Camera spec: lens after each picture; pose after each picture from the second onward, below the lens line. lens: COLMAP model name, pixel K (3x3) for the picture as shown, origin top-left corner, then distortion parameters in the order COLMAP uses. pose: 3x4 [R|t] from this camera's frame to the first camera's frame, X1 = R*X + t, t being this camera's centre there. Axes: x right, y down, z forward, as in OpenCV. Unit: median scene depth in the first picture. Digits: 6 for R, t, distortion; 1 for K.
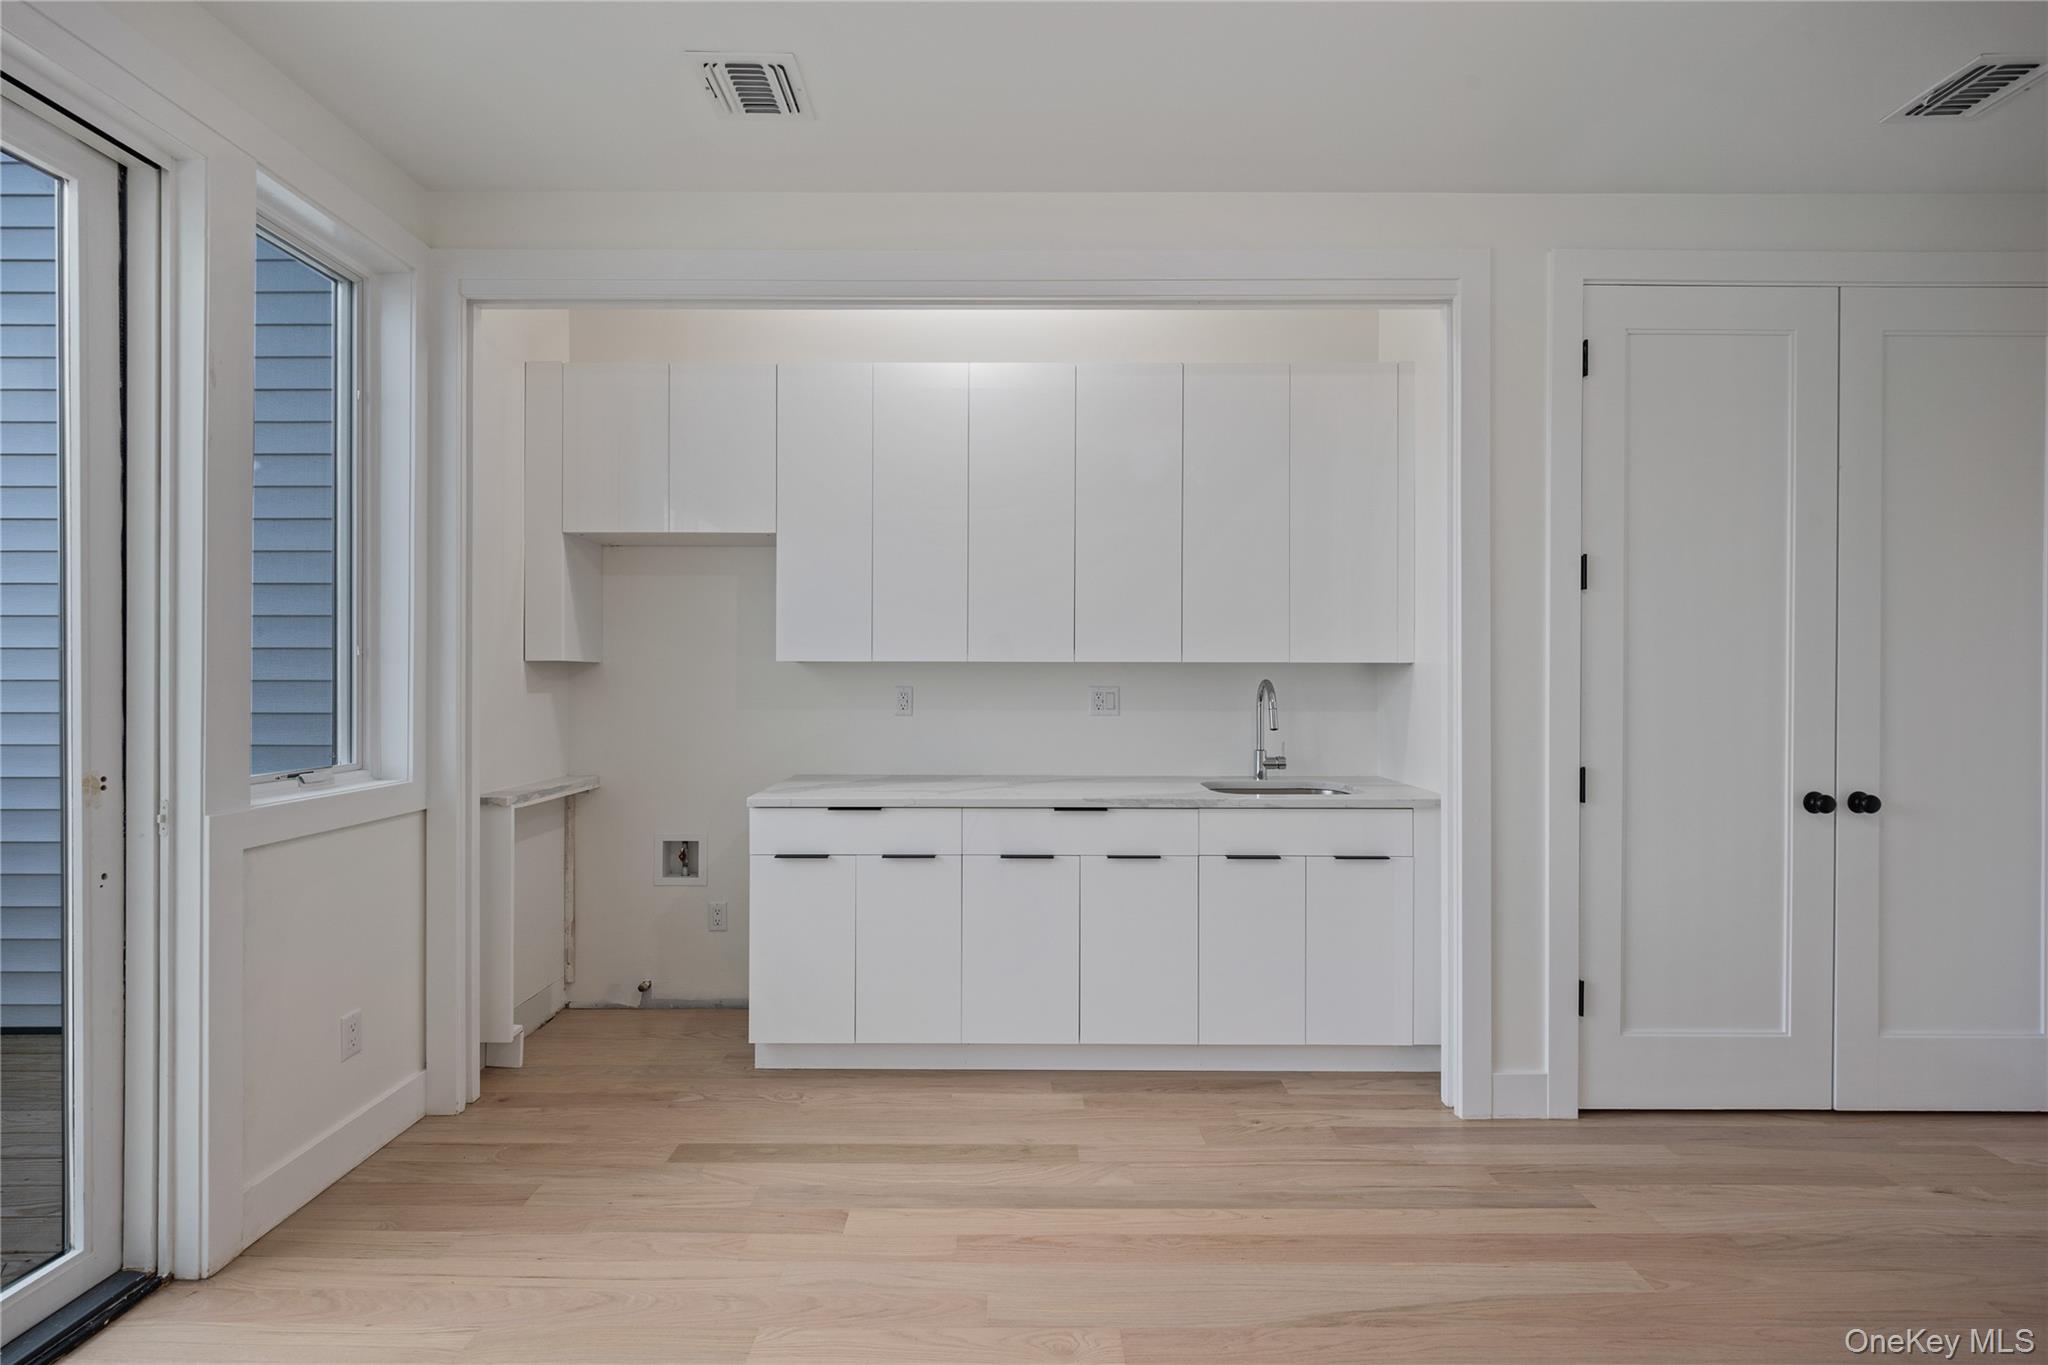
lens RADIAL K [[910.9, 0, 1023.7], [0, 910.9, 672.0], [0, 0, 1]] dist [-0.003482, 0.000828]
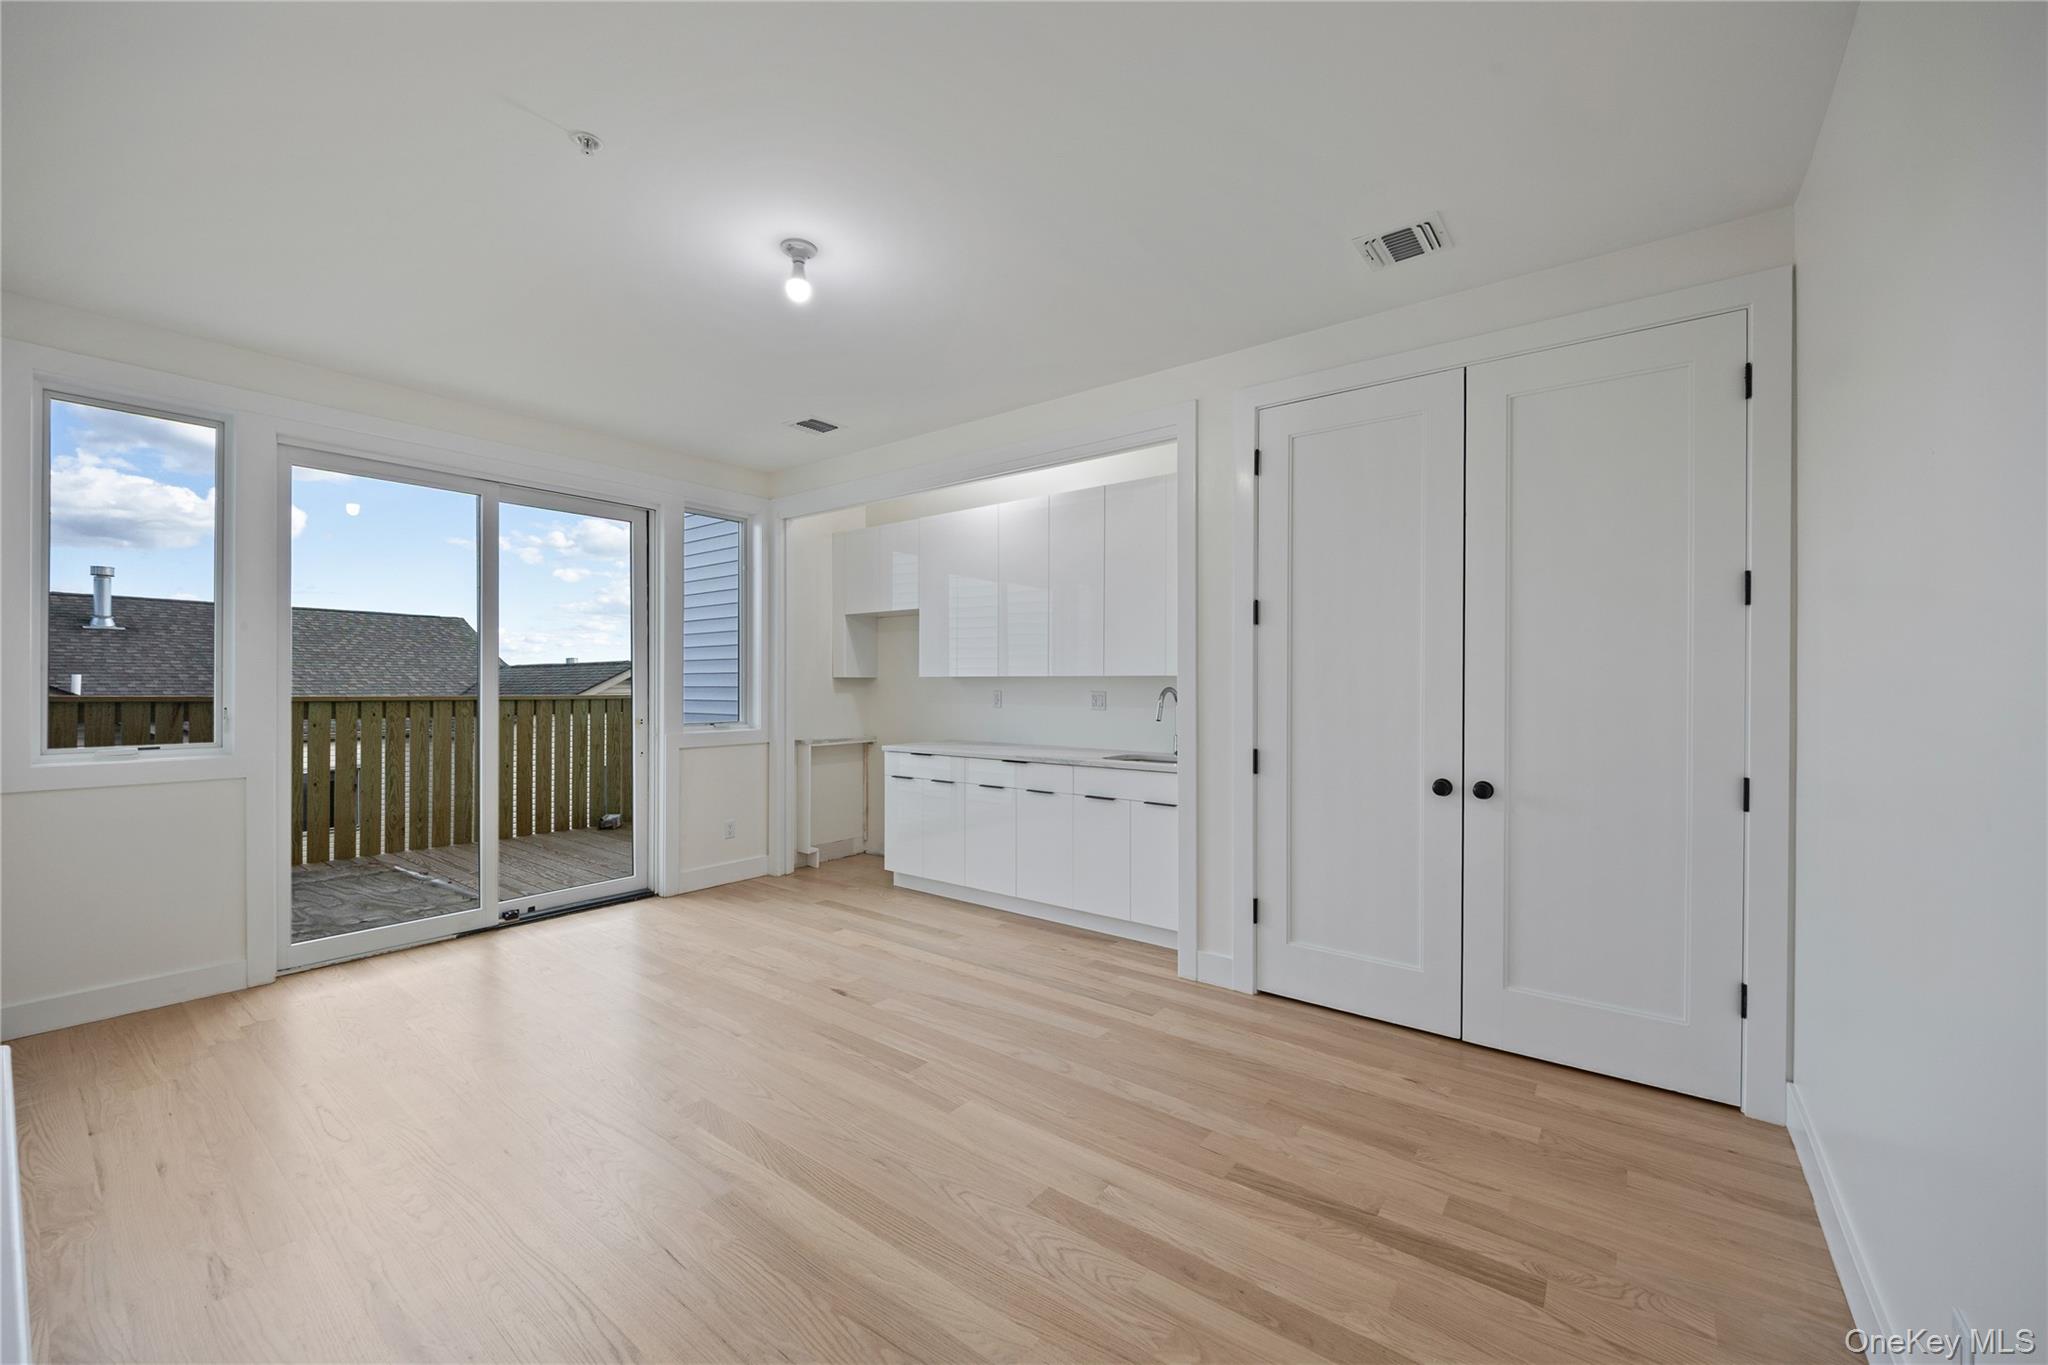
lens RADIAL K [[821.0, 0, 1035.0], [0, 821.0, 674.6], [0, 0, 1]] dist [0.001239, 0.000091]
pose [[0.790417, -0.006844, -0.612530, 1.125520], [0.004647, 0.999976, -0.005178, -0.007815], [0.612551, 0.001246, 0.790430, -0.231075]]
